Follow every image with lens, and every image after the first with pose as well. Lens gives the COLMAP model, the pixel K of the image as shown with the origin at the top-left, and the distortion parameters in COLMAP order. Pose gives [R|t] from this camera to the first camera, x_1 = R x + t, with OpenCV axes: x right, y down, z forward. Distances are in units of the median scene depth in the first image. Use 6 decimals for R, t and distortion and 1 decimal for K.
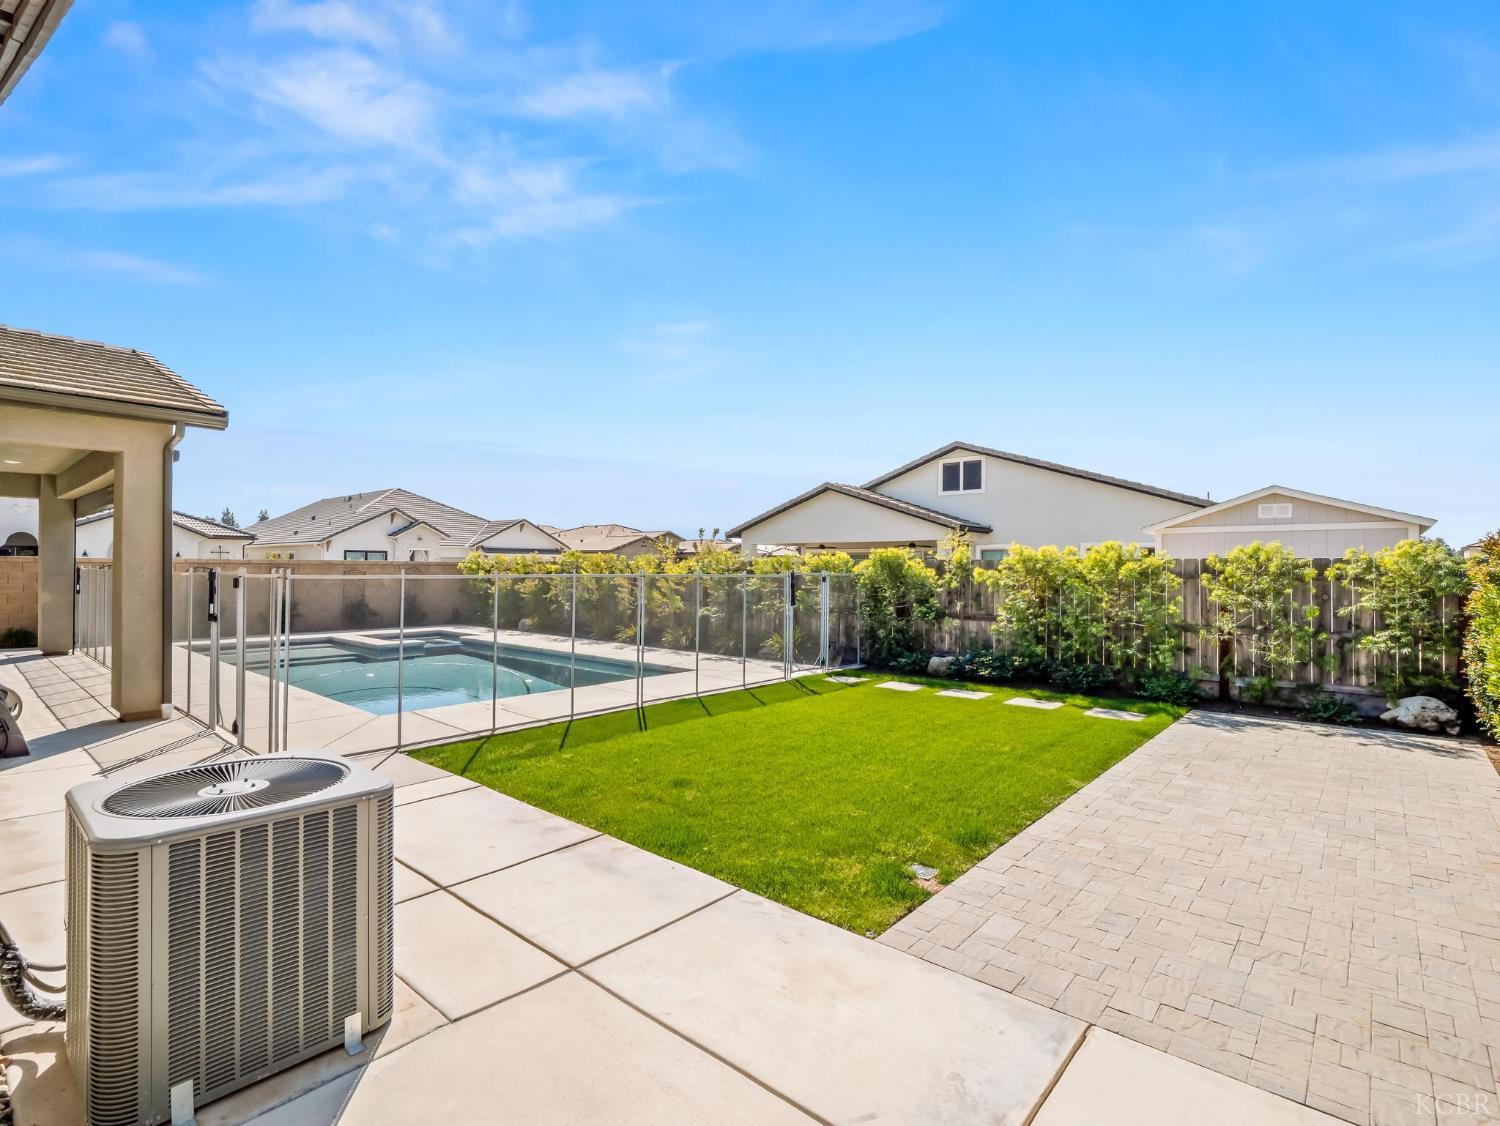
lens RADIAL K [[730.0, 0, 750.0], [0, 730.0, 563.0], [0, 0, 1]] dist [-0.006190, -0.000886]
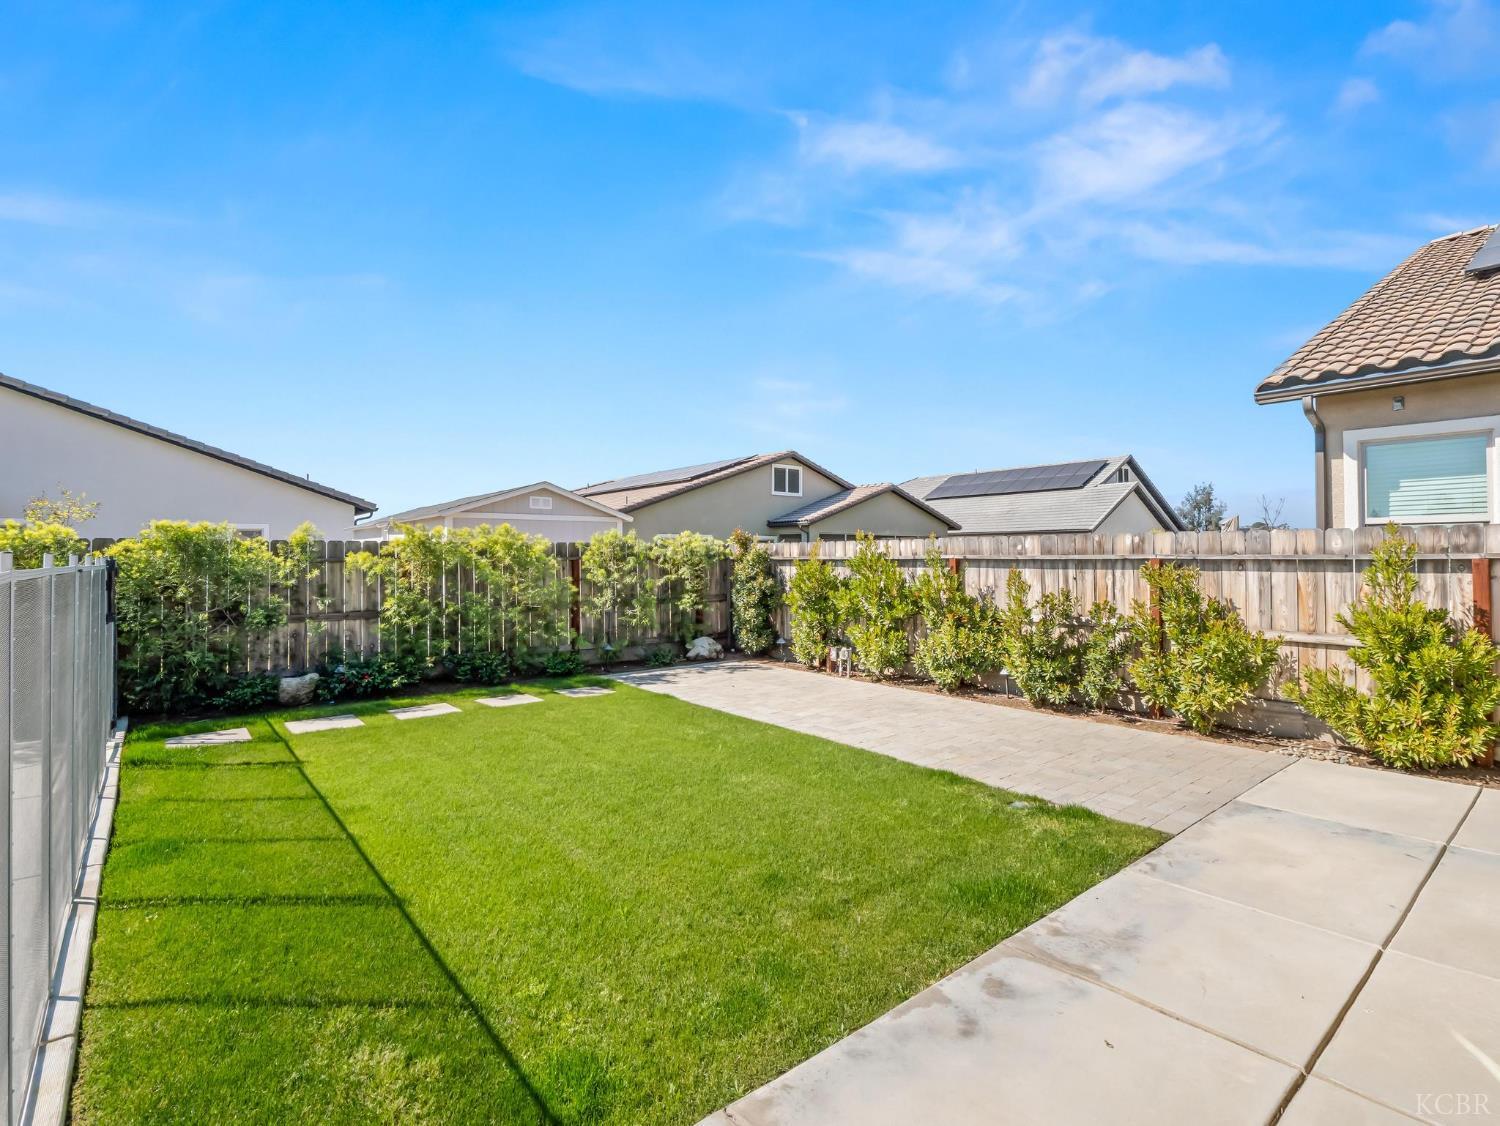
lens RADIAL K [[730.0, 0, 750.0], [0, 730.0, 563.0], [0, 0, 1]] dist [-0.006190, -0.000886]
pose [[0.161170, -0.014707, 0.986817, -0.756527], [-0.006362, 0.999853, 0.015940, 0.009383], [-0.986906, -0.008847, 0.161053, 0.948668]]
